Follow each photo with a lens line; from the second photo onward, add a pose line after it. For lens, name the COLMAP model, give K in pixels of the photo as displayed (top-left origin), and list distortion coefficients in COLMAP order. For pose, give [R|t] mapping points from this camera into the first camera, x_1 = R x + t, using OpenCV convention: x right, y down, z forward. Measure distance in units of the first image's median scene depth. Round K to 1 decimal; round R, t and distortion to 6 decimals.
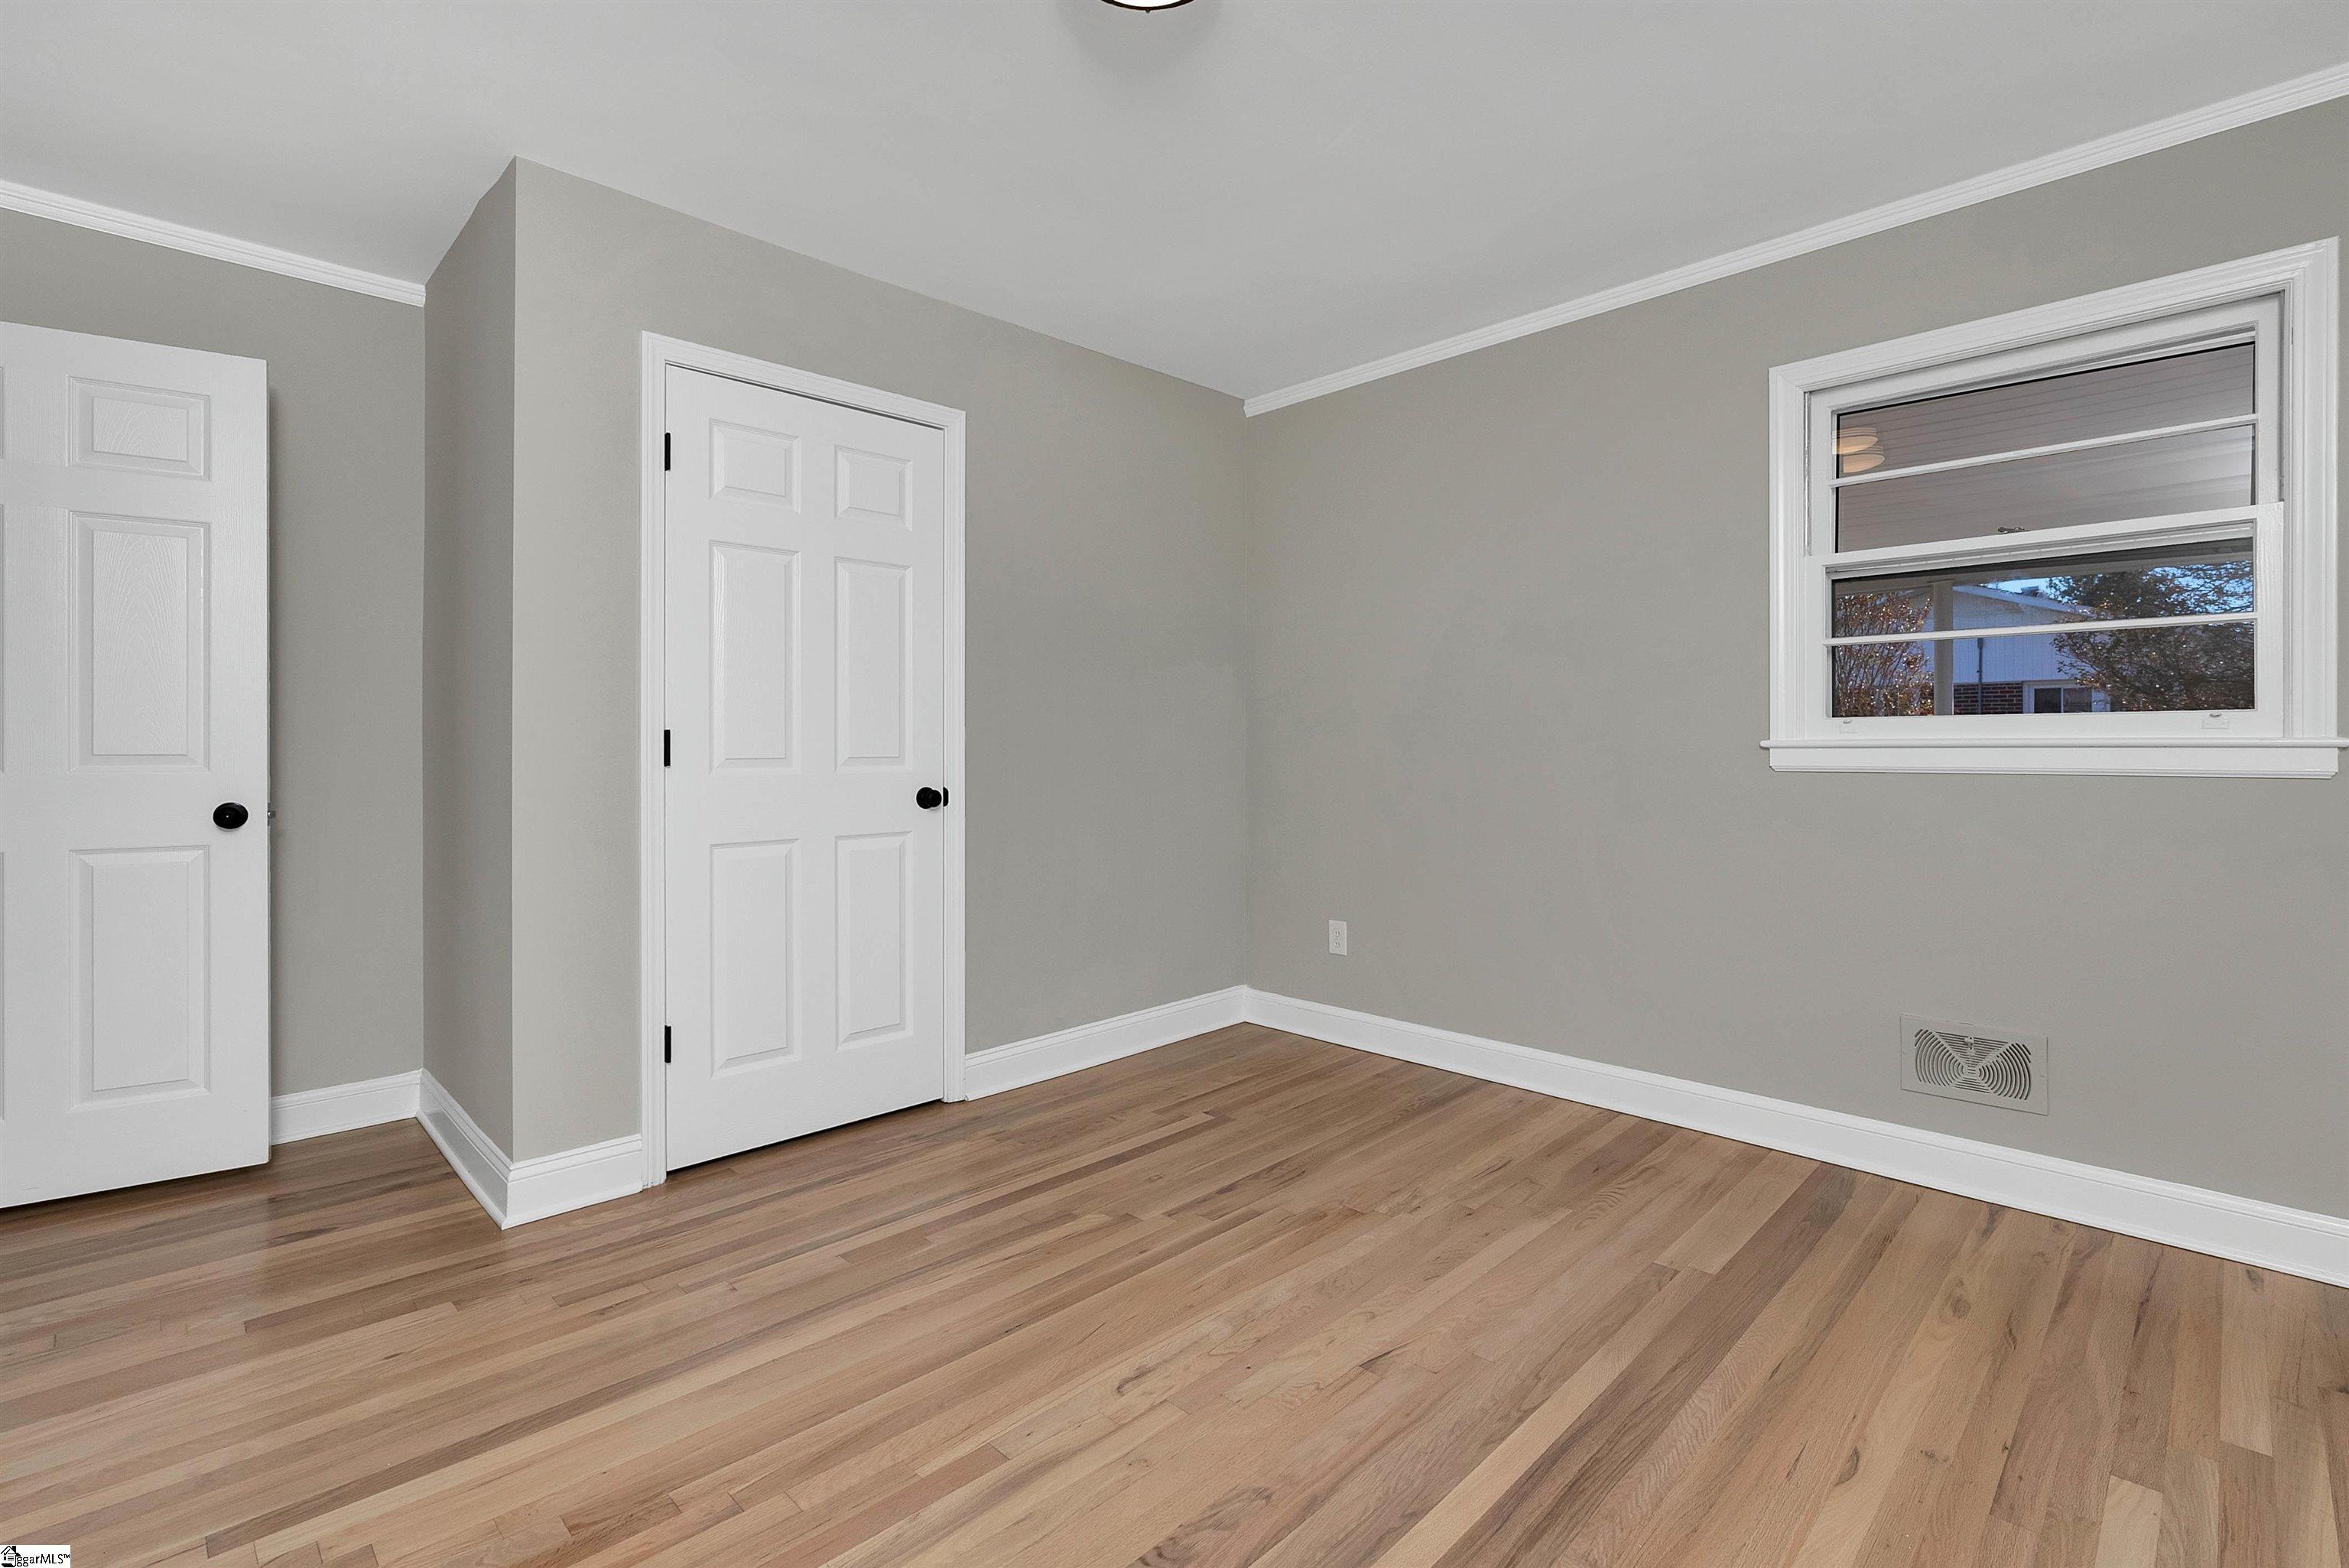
lens RADIAL K [[1059.0, 0, 1182.0], [0, 1059.0, 731.0], [0, 0, 1]] dist [-0.004589, -0.000197]
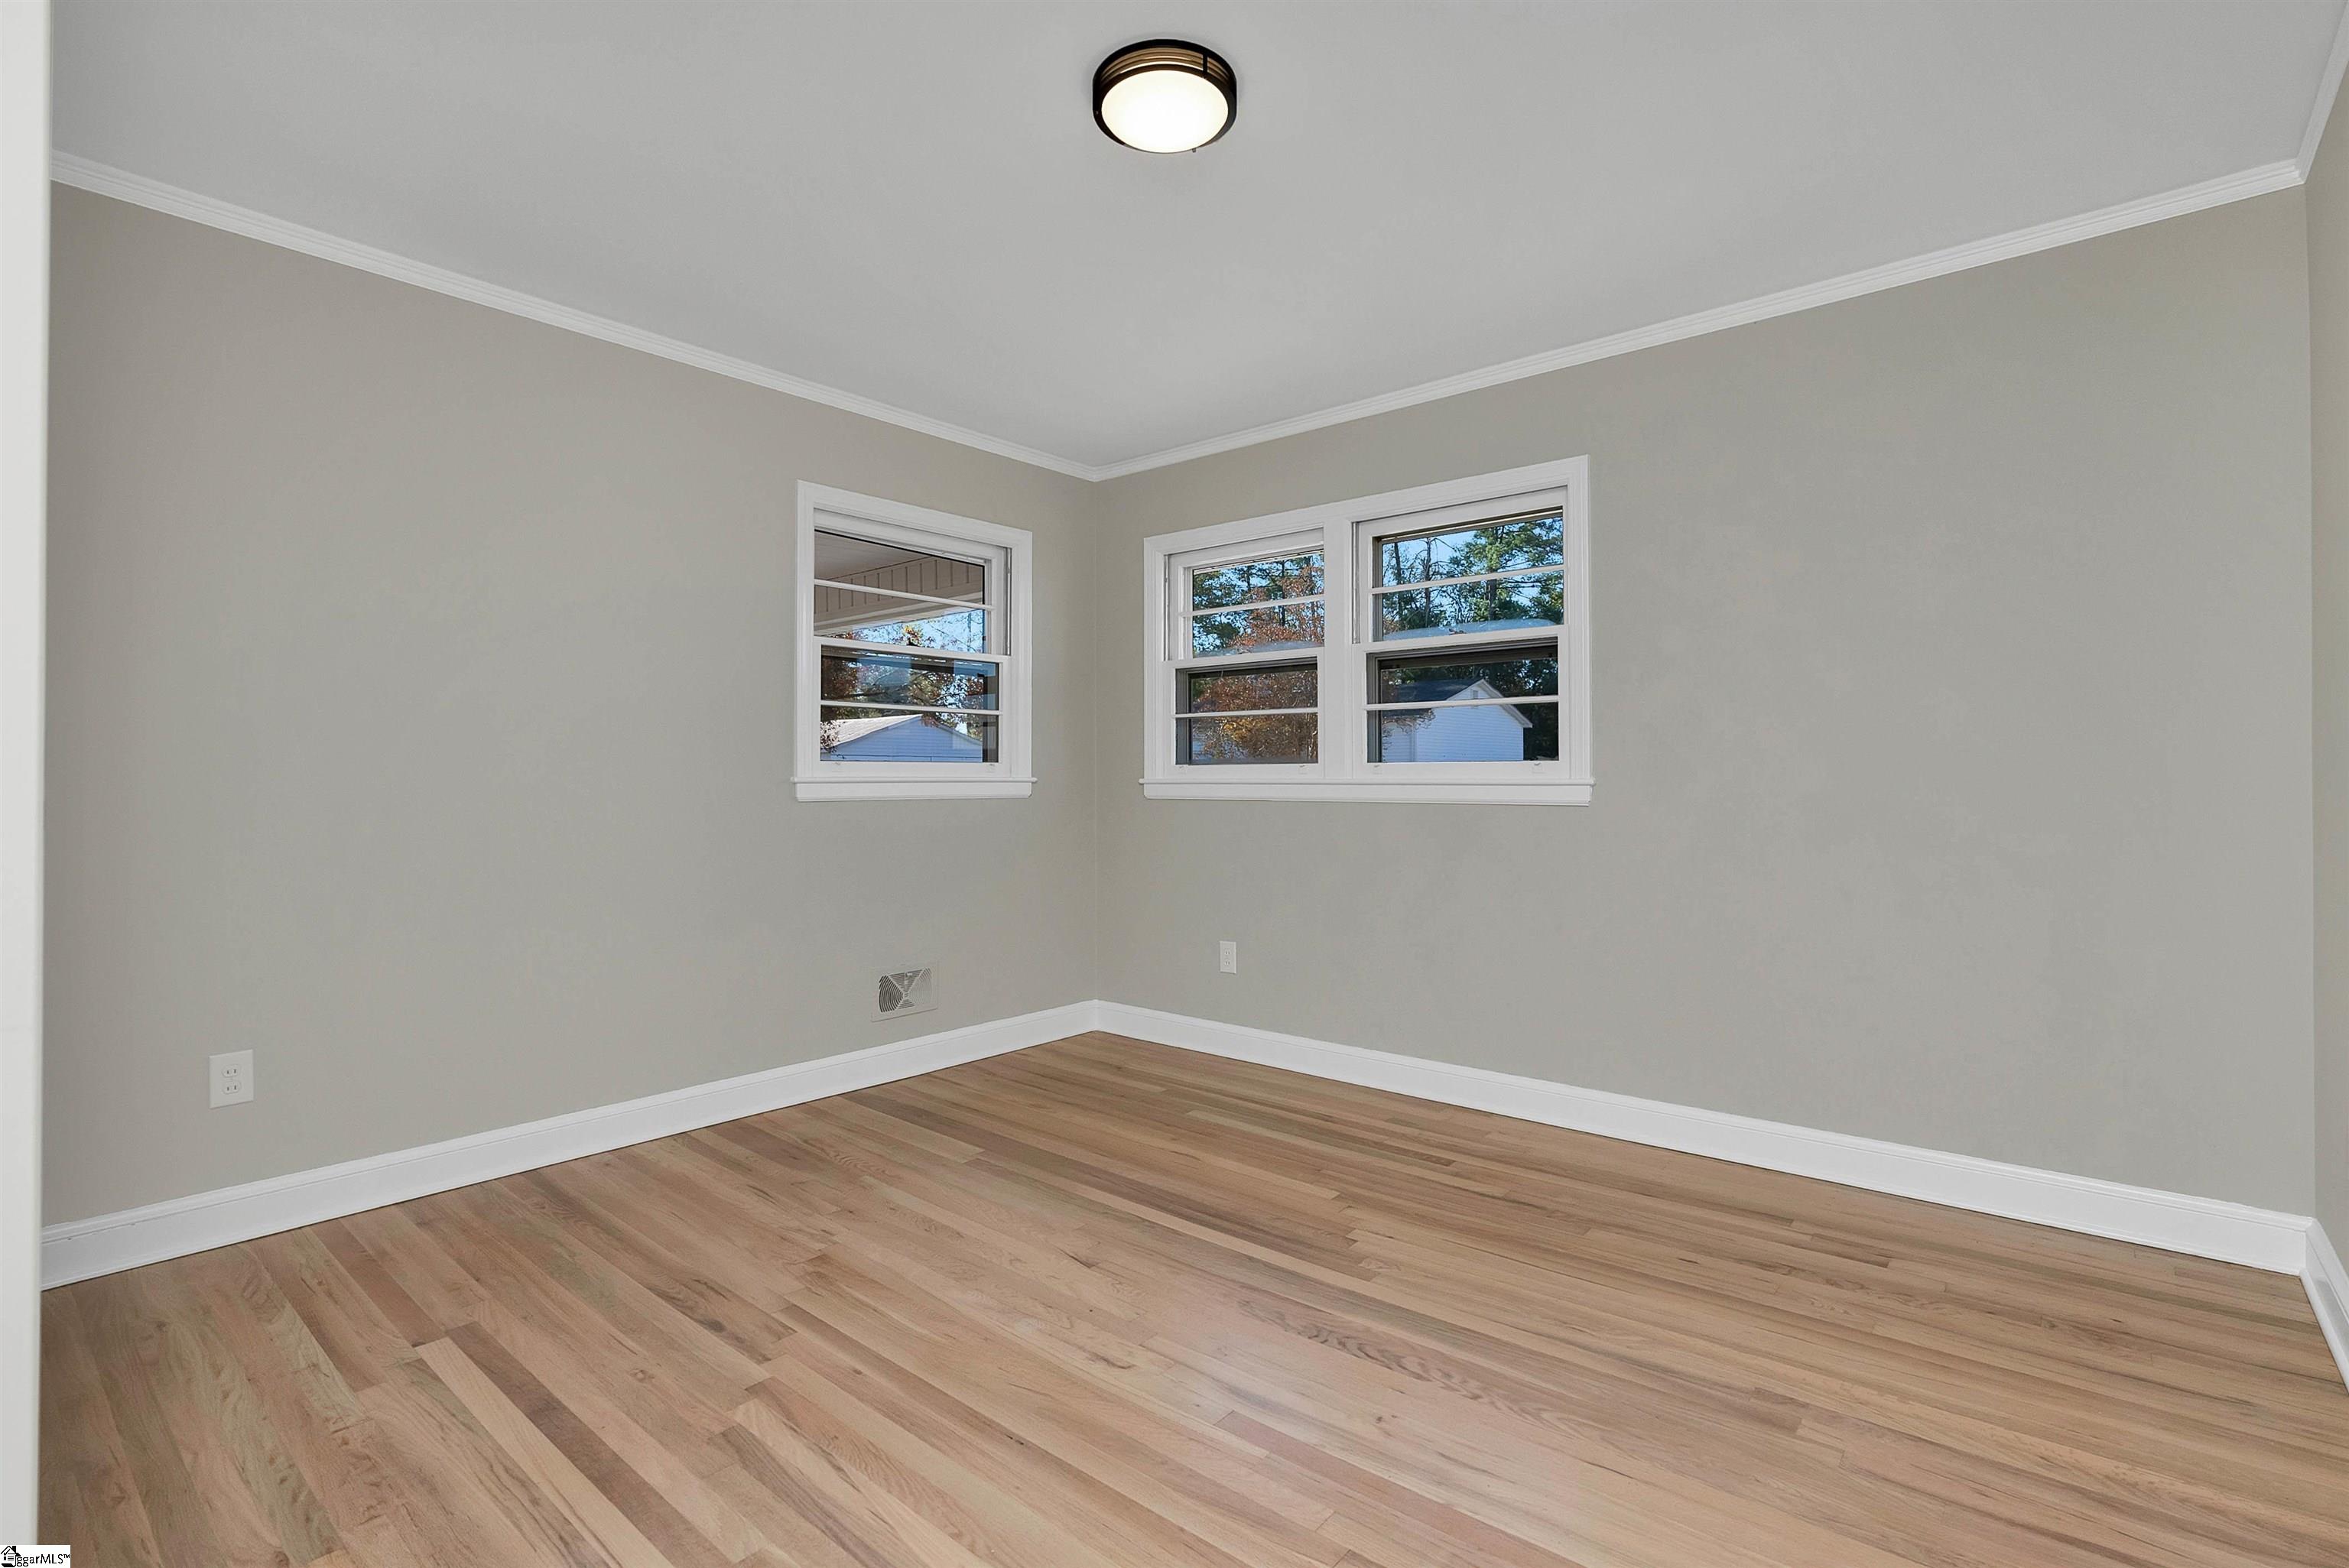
lens RADIAL K [[1061.6, 0, 1177.9], [0, 1061.6, 768.5], [0, 0, 1]] dist [-0.002501, 0.001102]
pose [[-0.062617, 0.012571, 0.997958, -0.855857], [-0.012573, 0.999831, -0.013383, 0.011783], [-0.997958, -0.013386, -0.062449, 0.749133]]
